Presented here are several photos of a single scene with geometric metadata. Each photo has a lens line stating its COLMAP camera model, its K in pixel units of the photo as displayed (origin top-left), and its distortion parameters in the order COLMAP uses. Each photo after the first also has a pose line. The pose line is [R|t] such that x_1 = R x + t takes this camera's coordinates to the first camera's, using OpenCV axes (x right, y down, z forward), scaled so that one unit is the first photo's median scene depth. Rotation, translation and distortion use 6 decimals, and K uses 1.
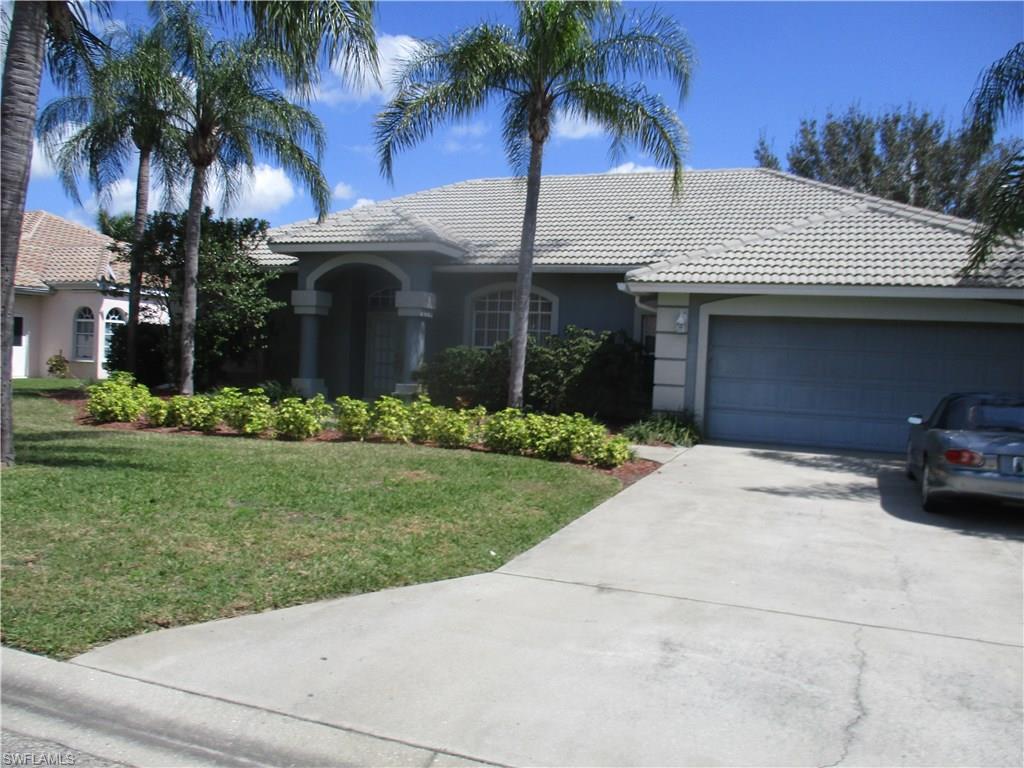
lens RADIAL K [[841.7, 0, 512.0], [0, 841.7, 384.0], [0, 0, 1]] dist [-0.052732, 0.006874]
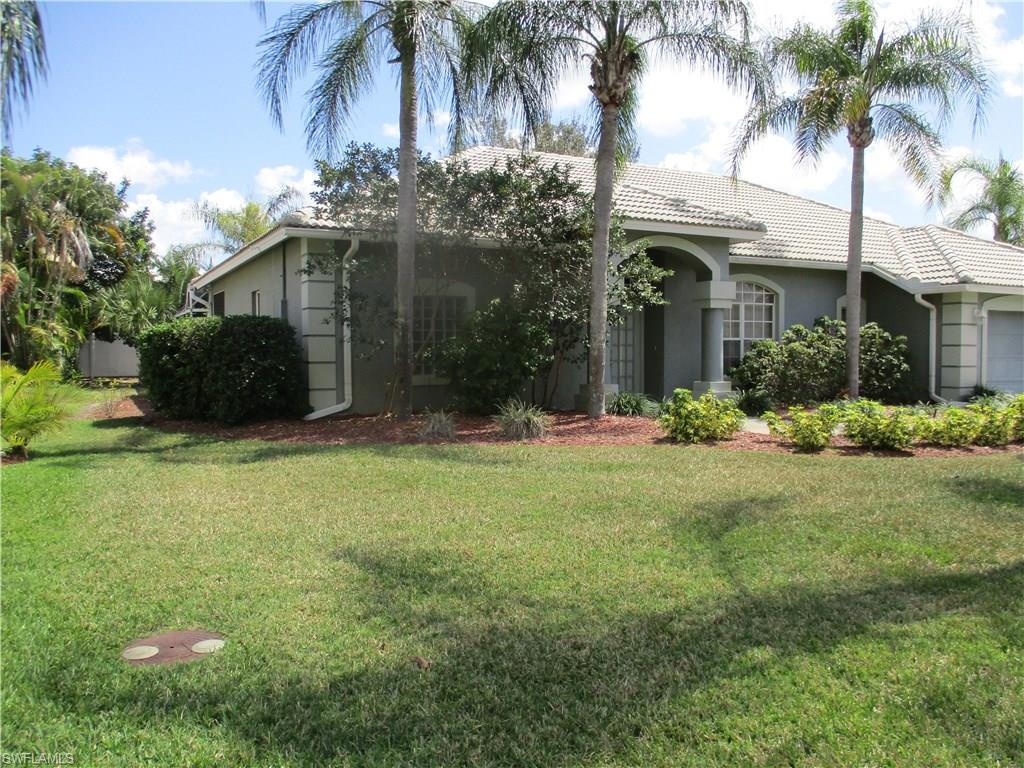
lens RADIAL K [[841.7, 0, 512.0], [0, 841.7, 384.0], [0, 0, 1]] dist [-0.052732, 0.006874]
pose [[0.676427, -0.070021, 0.733173, -1.010601], [0.051236, 0.997533, 0.047997, -0.056231], [-0.734725, 0.005099, 0.678346, 0.566683]]
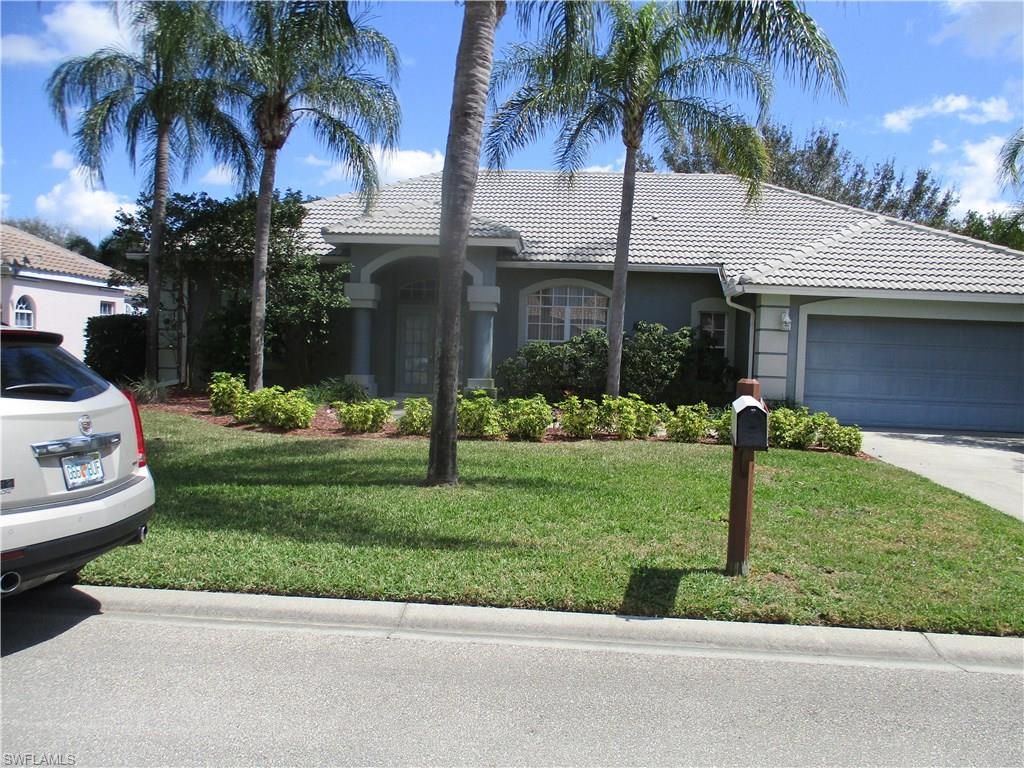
lens RADIAL K [[841.7, 0, 512.0], [0, 841.7, 384.0], [0, 0, 1]] dist [-0.052732, 0.006874]
pose [[0.957195, -0.022441, 0.288571, -0.398510], [0.016046, 0.999571, 0.024508, -0.018655], [-0.288997, -0.018829, 0.957145, 0.026702]]
